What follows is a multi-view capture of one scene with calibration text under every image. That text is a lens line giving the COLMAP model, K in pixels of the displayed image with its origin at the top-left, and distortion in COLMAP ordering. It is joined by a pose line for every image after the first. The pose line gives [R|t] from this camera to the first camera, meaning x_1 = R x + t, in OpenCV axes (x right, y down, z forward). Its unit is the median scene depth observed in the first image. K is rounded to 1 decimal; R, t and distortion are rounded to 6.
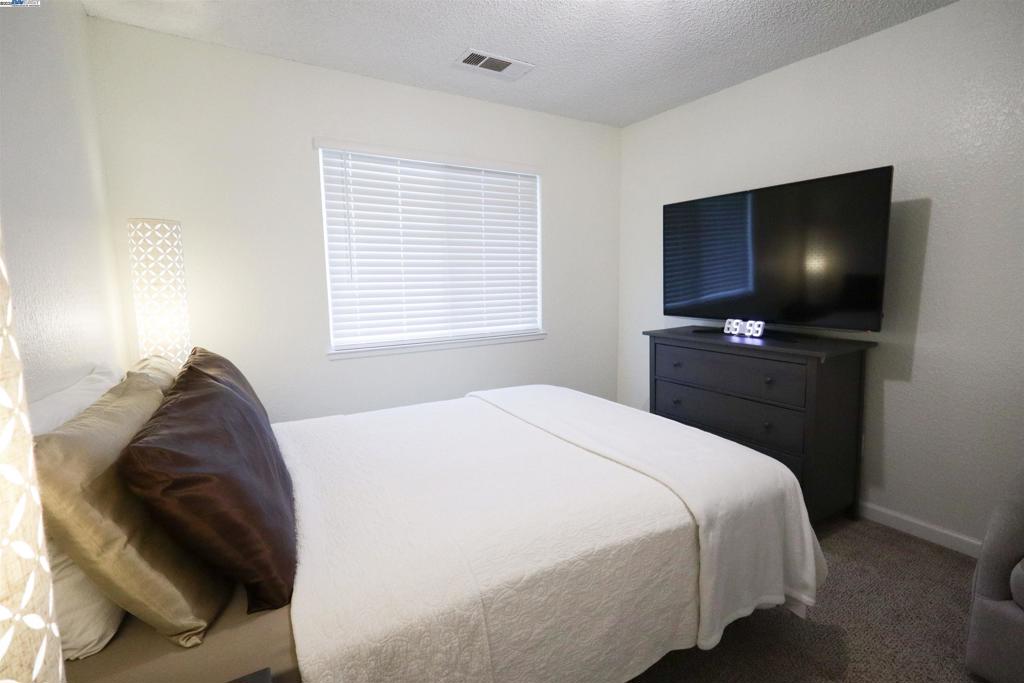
lens RADIAL K [[473.3, 0, 512.0], [0, 473.3, 341.5], [0, 0, 1]] dist [-0.001175, -0.000292]
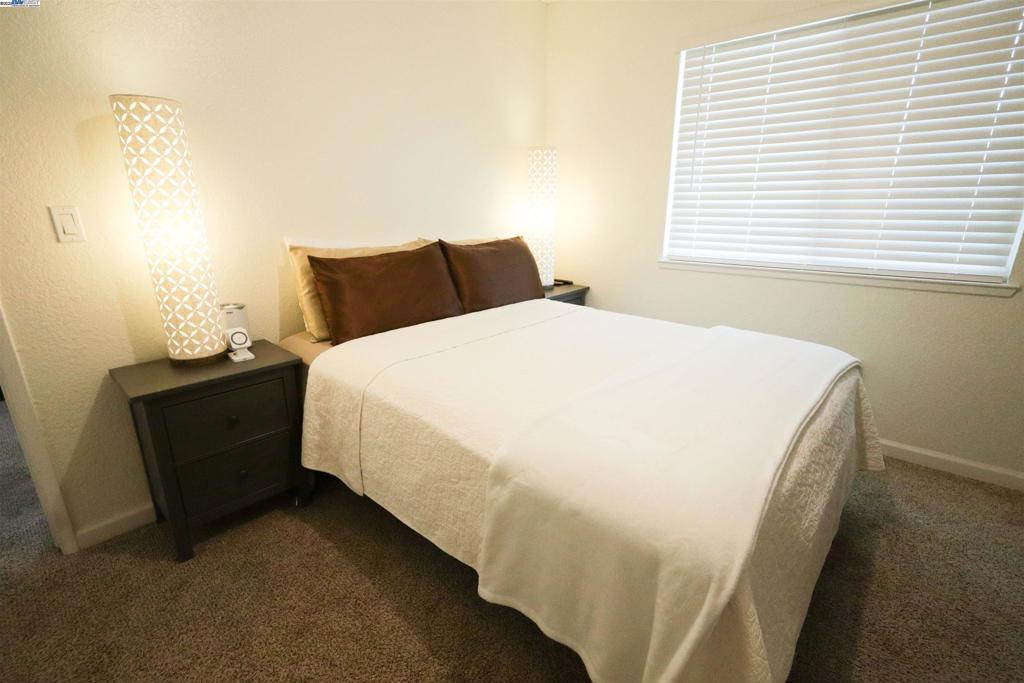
lens RADIAL K [[490.6, 0, 511.2], [0, 490.6, 328.3], [0, 0, 1]] dist [0.044095, -0.000214]
pose [[0.288774, 0.264553, -0.920120, 0.598614], [-0.123491, 0.963328, 0.238220, -0.053711], [0.949400, 0.044835, 0.310854, 0.357280]]
